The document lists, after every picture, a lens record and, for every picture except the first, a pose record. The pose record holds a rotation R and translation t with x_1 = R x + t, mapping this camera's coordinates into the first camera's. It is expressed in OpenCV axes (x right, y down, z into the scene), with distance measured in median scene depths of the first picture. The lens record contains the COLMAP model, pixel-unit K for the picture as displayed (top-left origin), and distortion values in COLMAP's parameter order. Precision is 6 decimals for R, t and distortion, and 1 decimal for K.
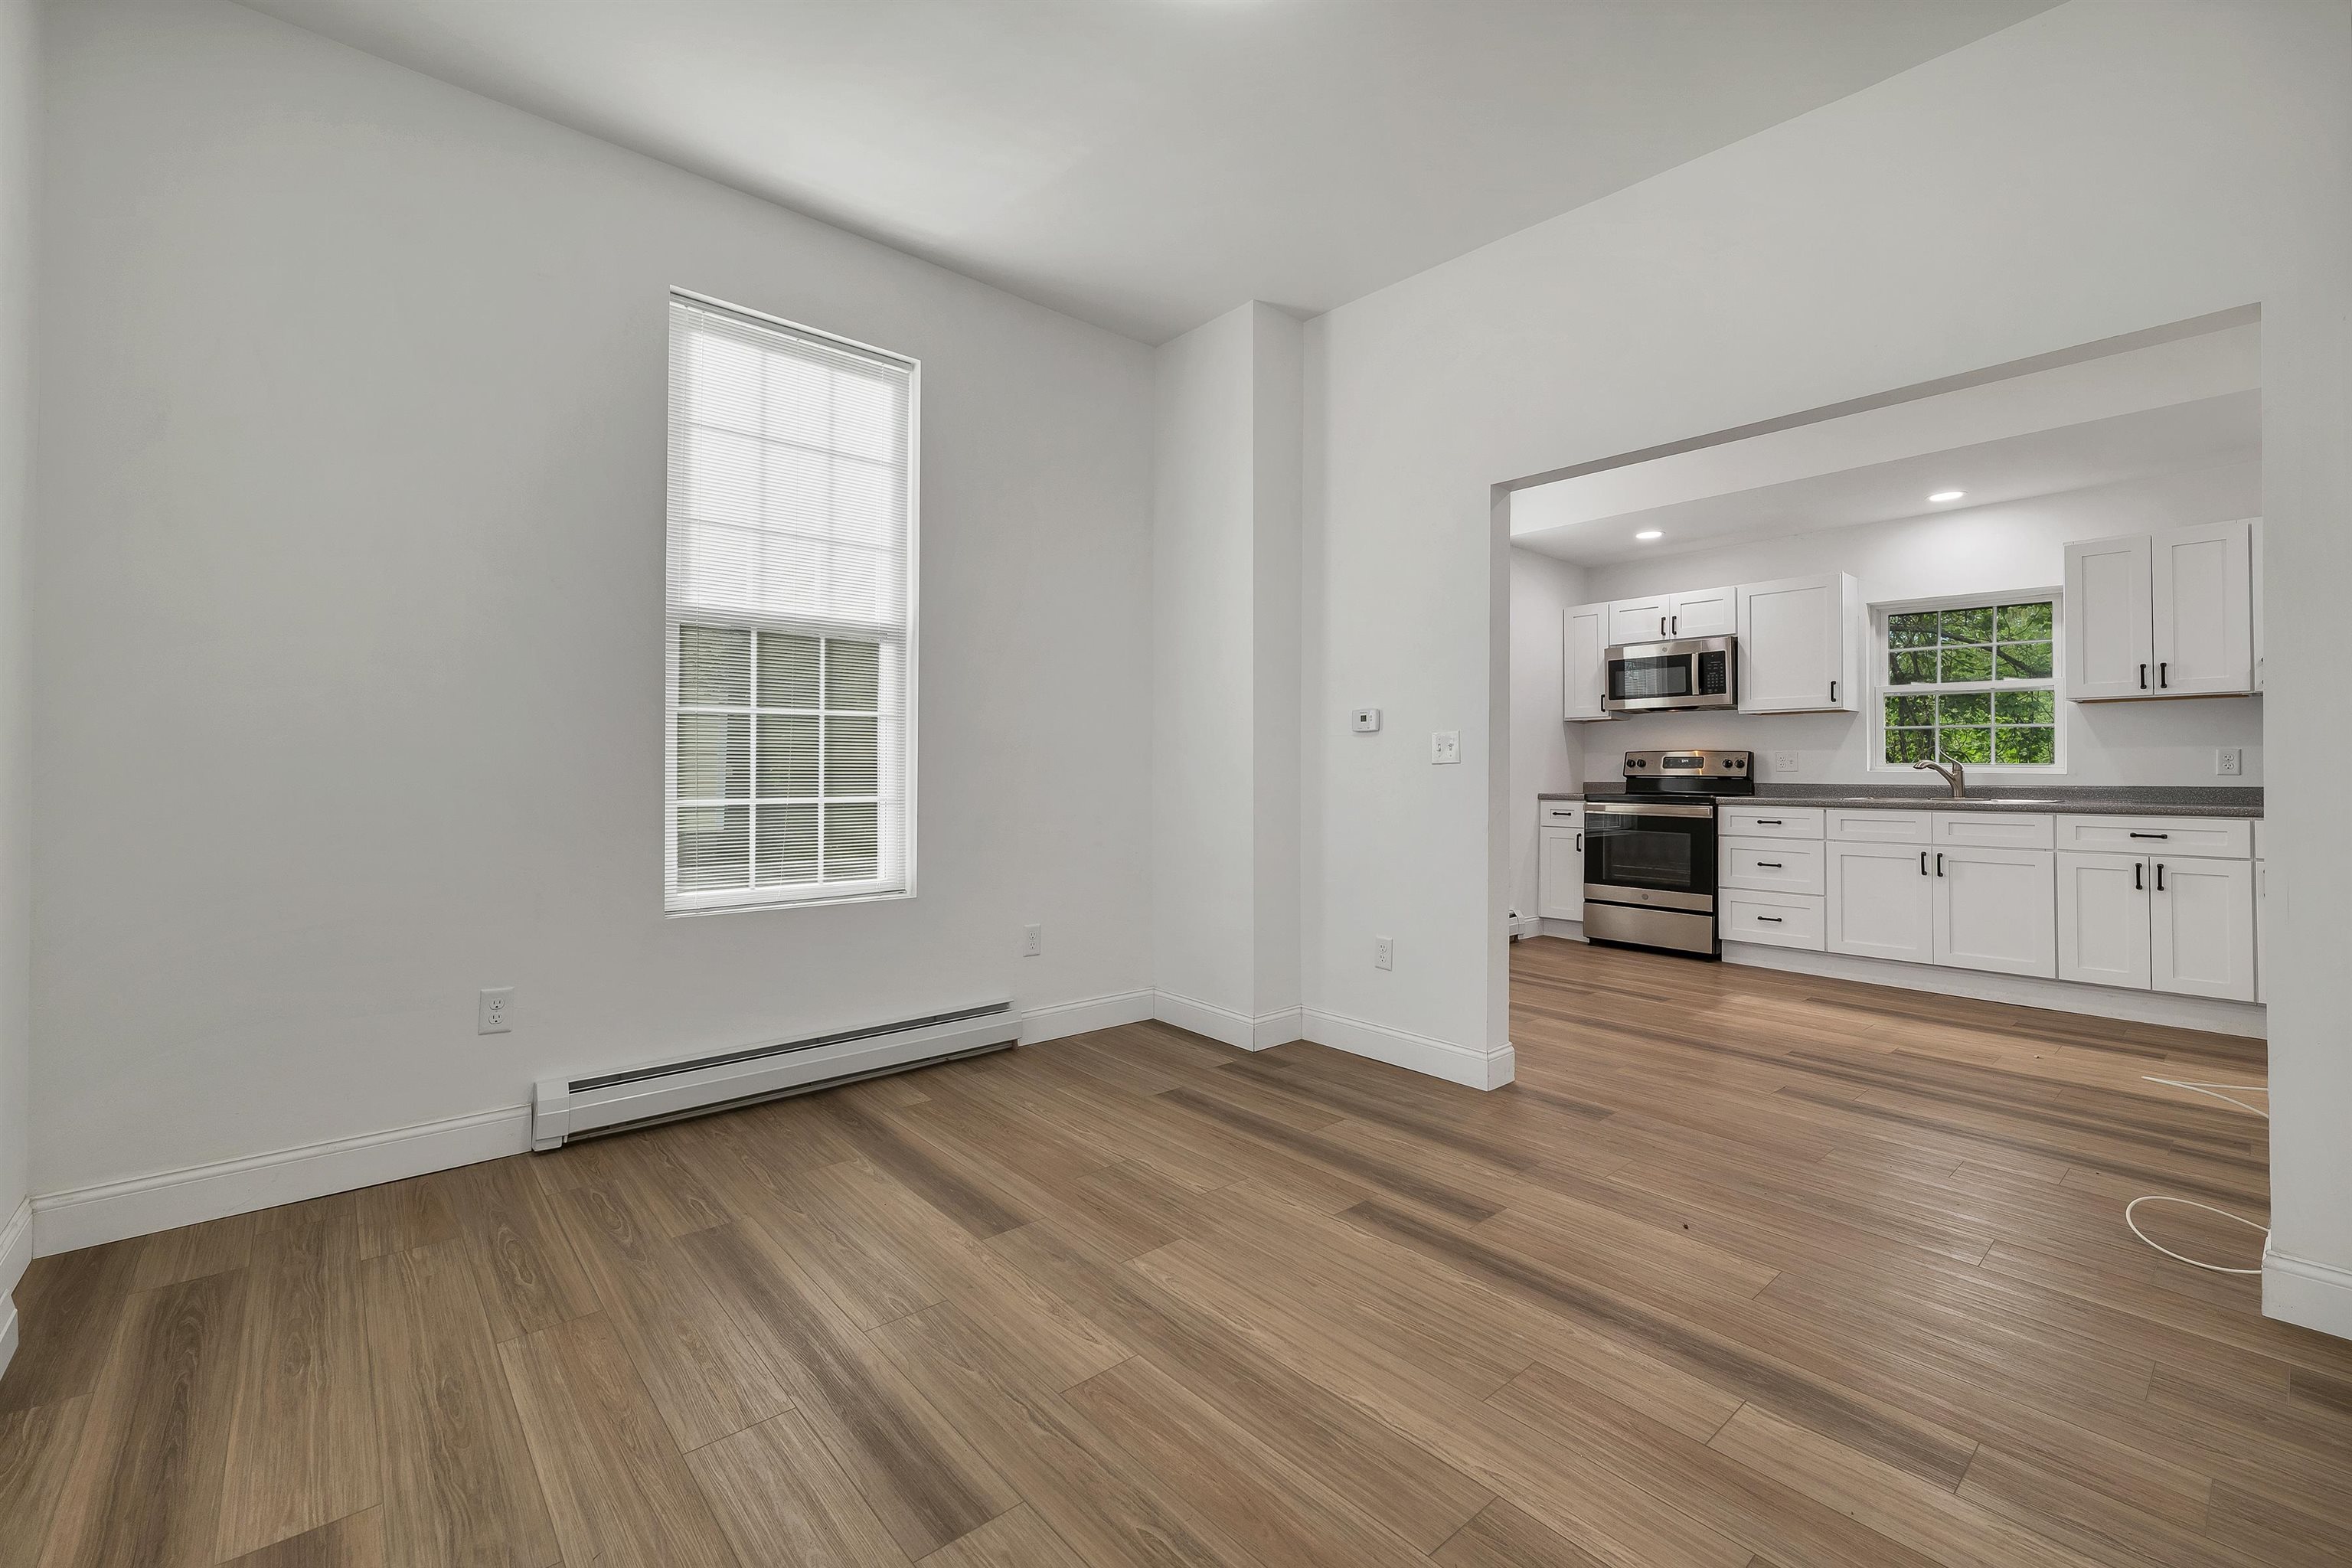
lens RADIAL K [[979.3, 0, 1176.7], [0, 979.3, 767.7], [0, 0, 1]] dist [0.000279, 0.000093]
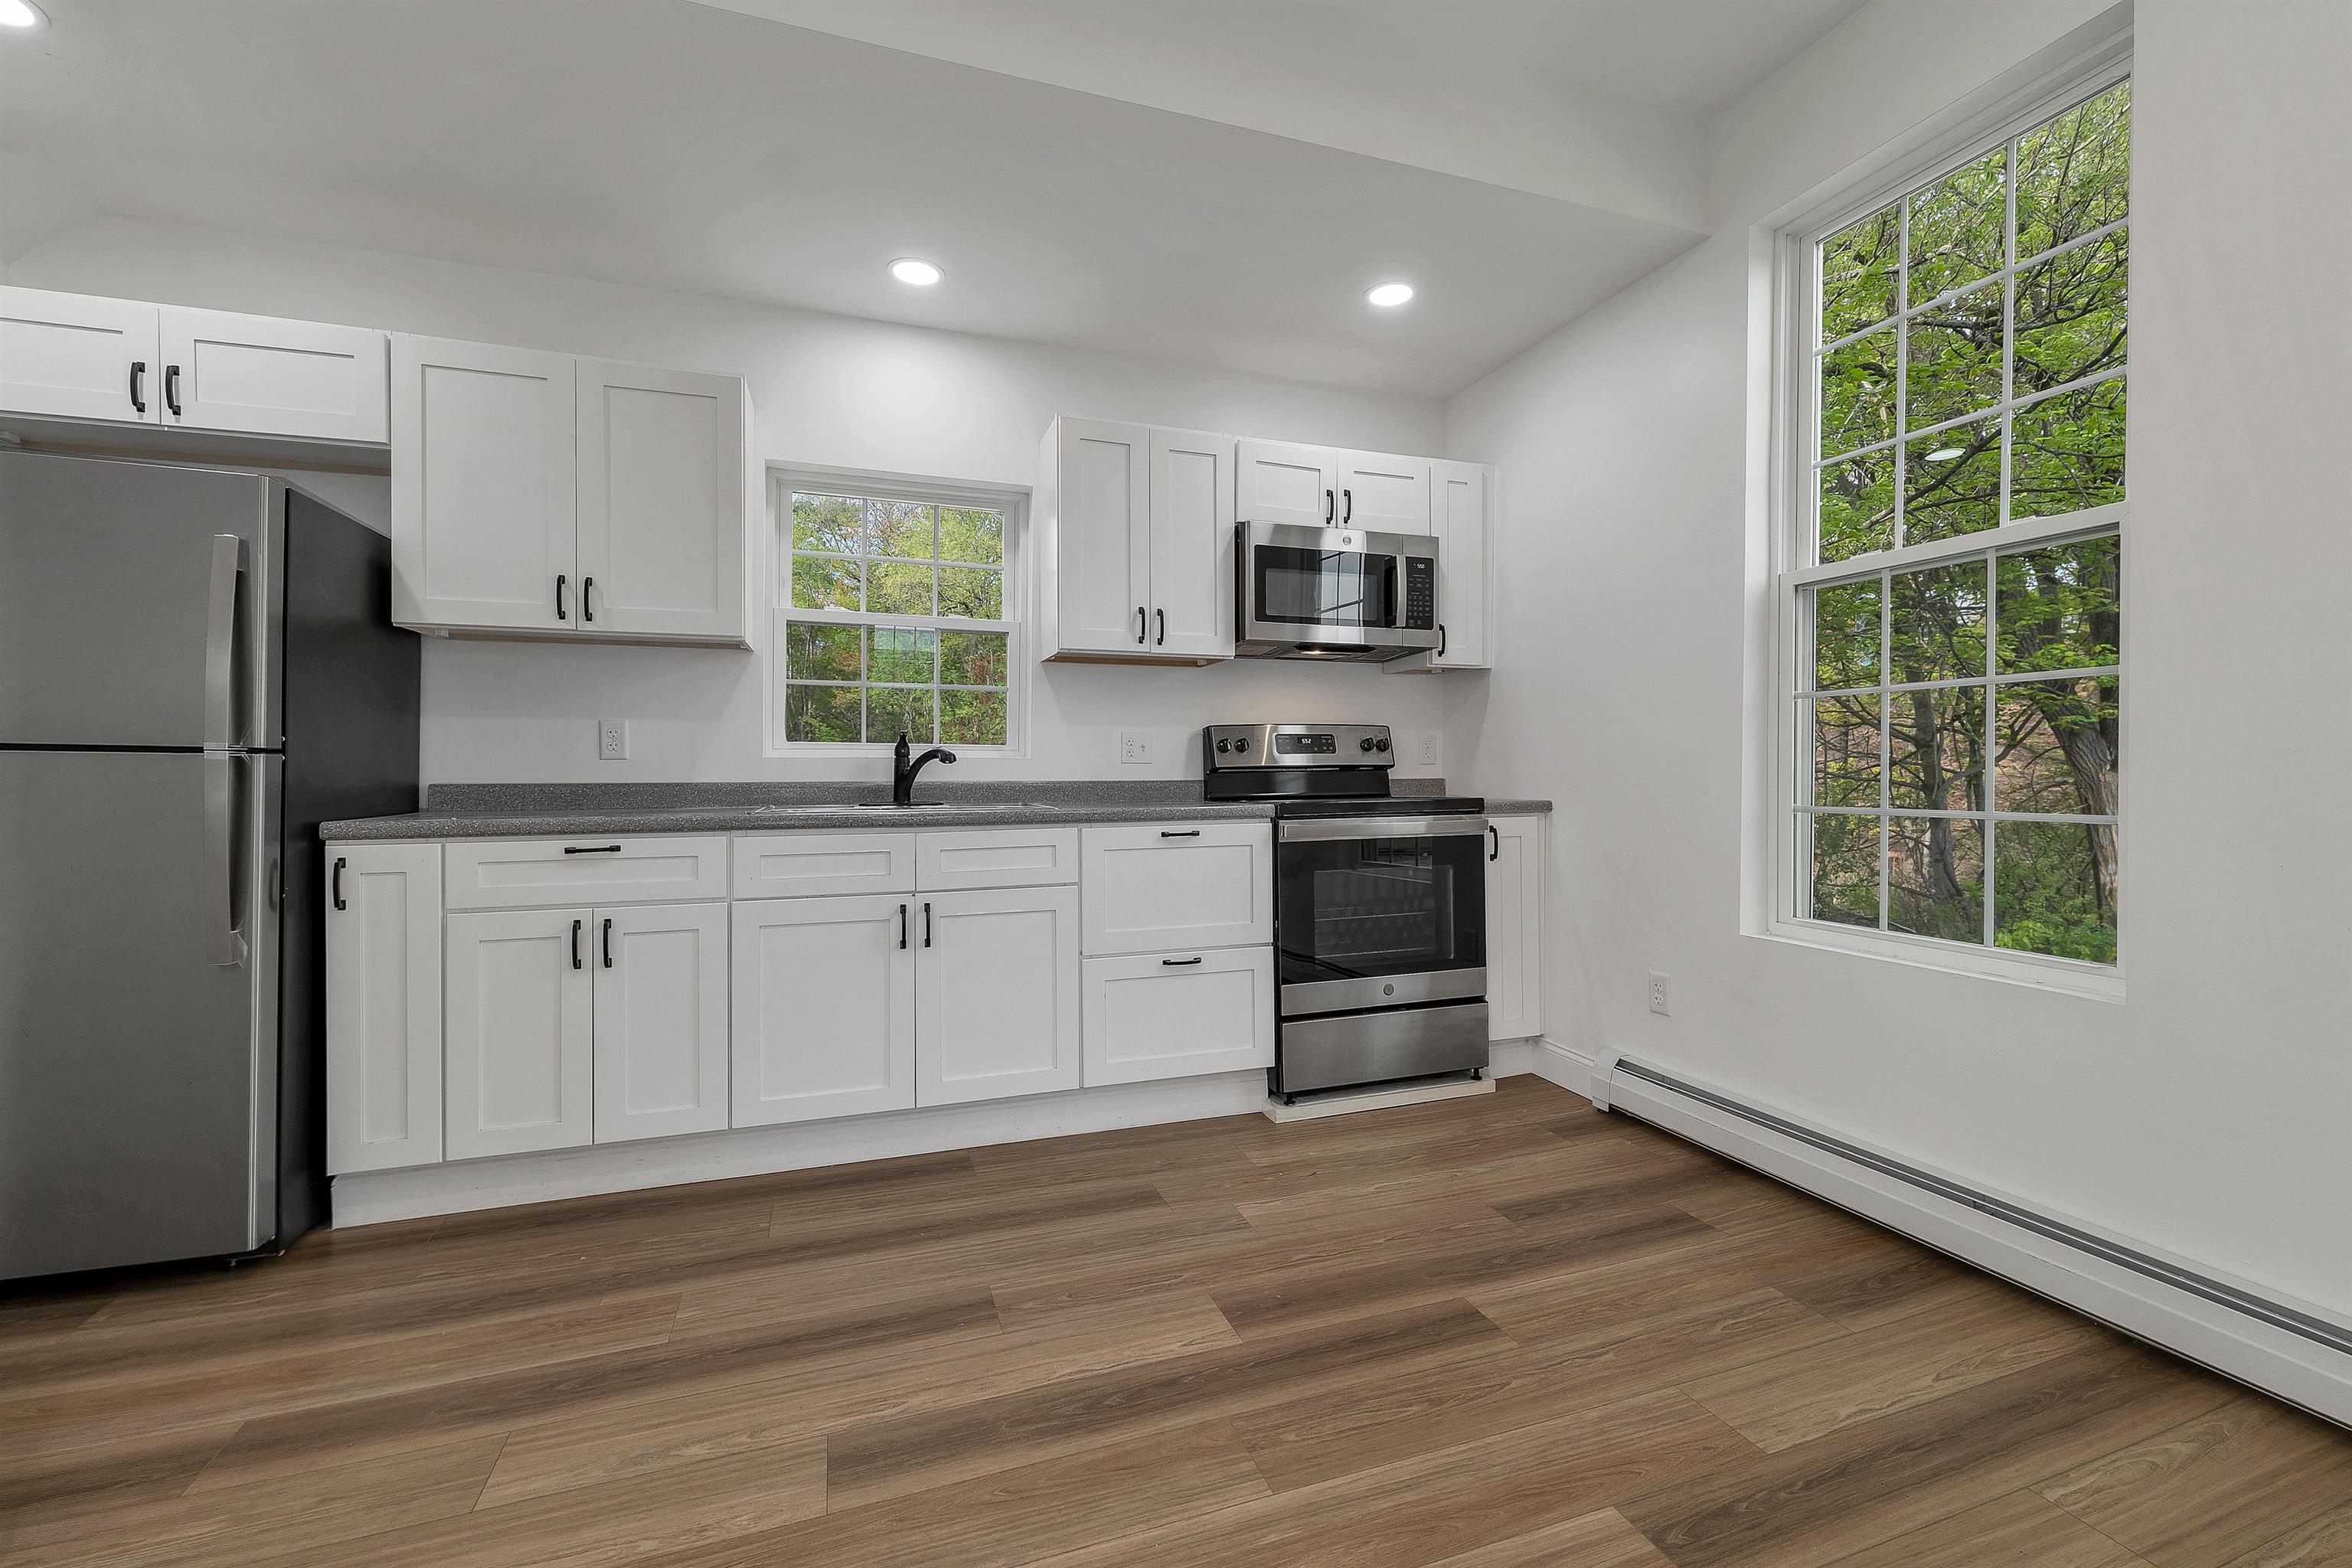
lens RADIAL K [[979.3, 0, 1176.7], [0, 979.3, 767.7], [0, 0, 1]] dist [0.000279, 0.000093]
pose [[0.373856, -0.010748, 0.927424, -0.124441], [0.002151, 0.999940, 0.010721, 0.005727], [-0.927484, -0.002014, 0.373857, 1.710247]]
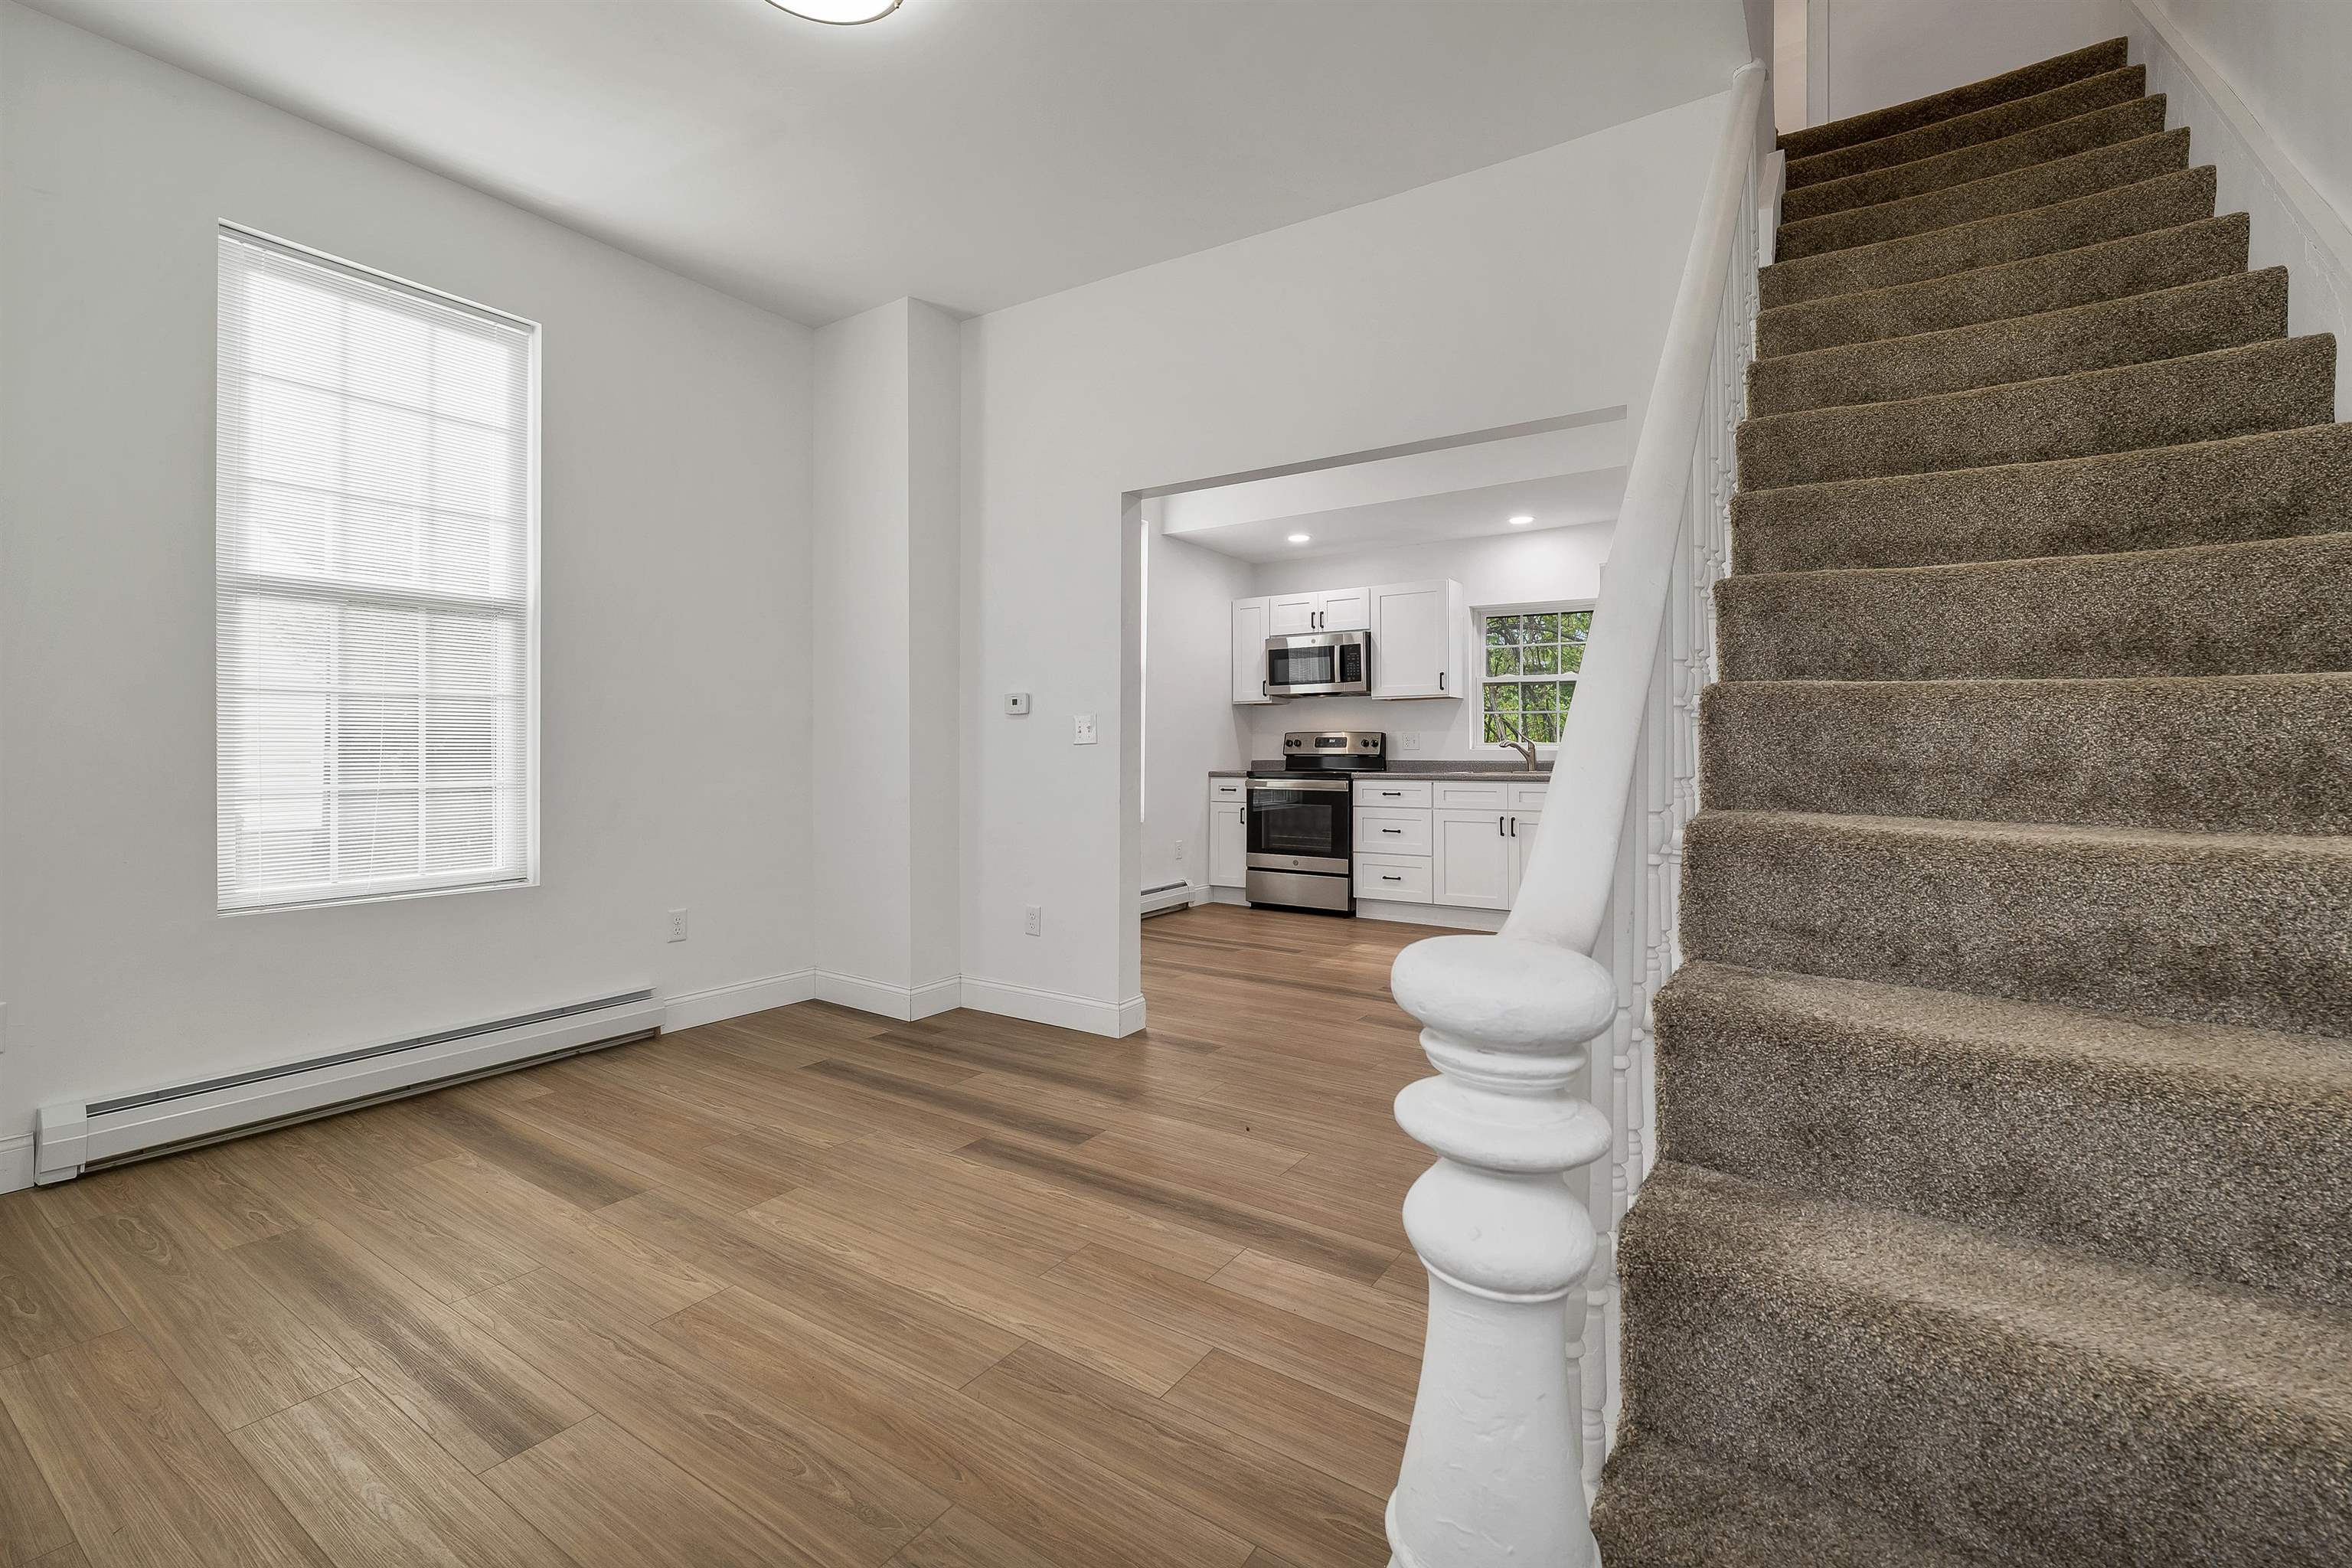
lens RADIAL K [[1004.2, 0, 1174.0], [0, 1004.2, 752.7], [0, 0, 1]] dist [-0.000214, 0.000044]
pose [[0.964535, -0.005222, 0.263905, 0.082202], [0.003966, 0.999978, 0.005290, -0.000348], [-0.263927, -0.004056, 0.964534, -0.122695]]
